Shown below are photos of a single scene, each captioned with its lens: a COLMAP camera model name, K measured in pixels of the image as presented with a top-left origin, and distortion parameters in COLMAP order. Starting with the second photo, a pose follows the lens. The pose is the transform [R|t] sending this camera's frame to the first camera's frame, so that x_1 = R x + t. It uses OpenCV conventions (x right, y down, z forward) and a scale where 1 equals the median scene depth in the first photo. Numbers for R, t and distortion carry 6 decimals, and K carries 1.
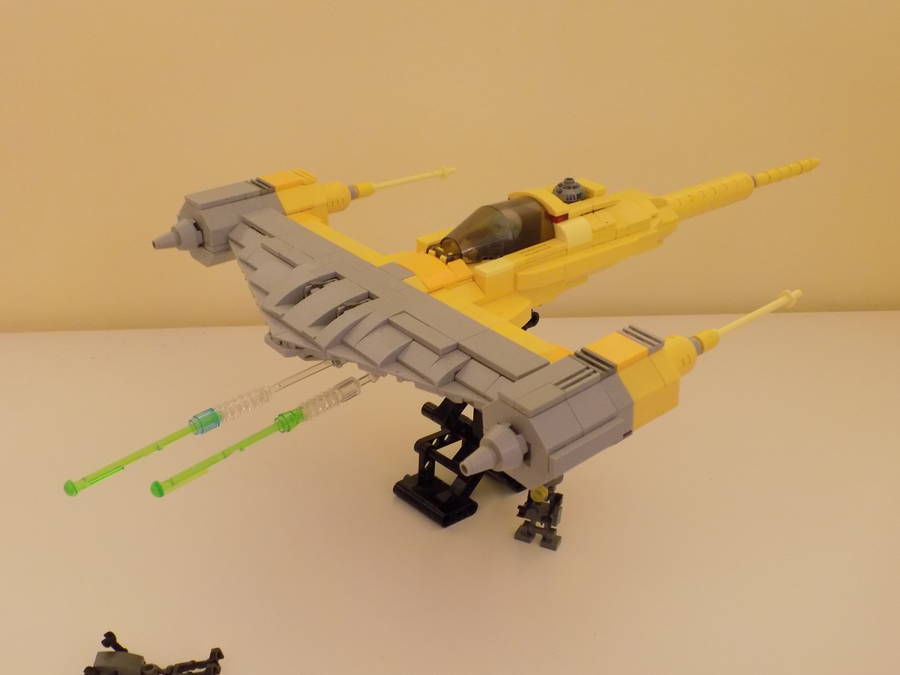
lens RADIAL K [[959.1, 0, 443.4], [0, 959.1, 336.2], [0, 0, 1]] dist [-0.096110, 0.000000]
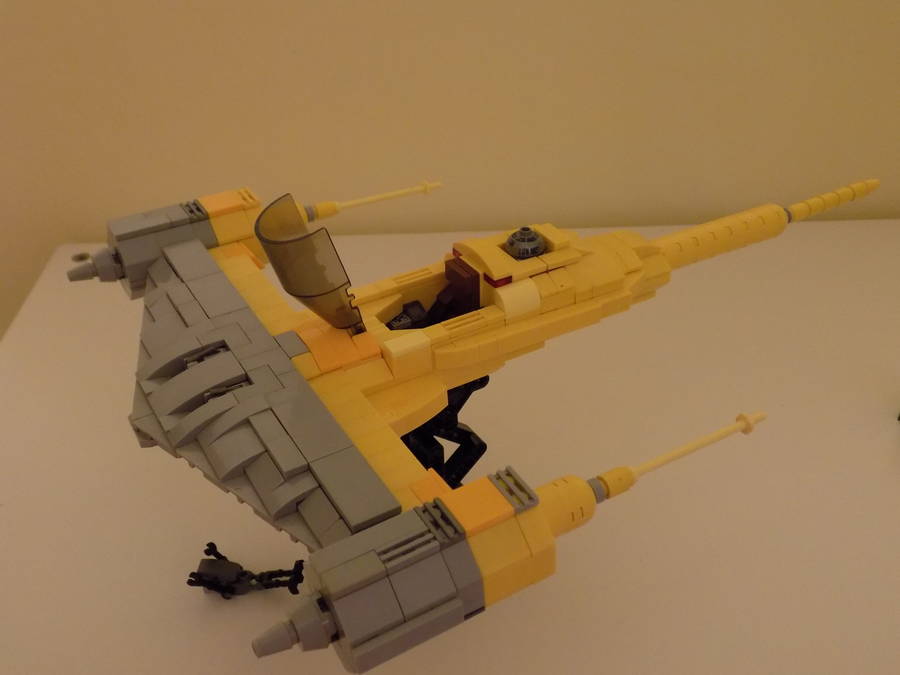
lens RADIAL K [[935.2, 0, 451.0], [0, 935.2, 340.3], [0, 0, 1]] dist [-0.043086, 0.000000]
pose [[0.988787, 0.068697, -0.132593, 0.195084], [-0.056091, 0.993744, 0.096575, -0.152063], [0.138397, -0.088055, 0.986455, 0.175620]]
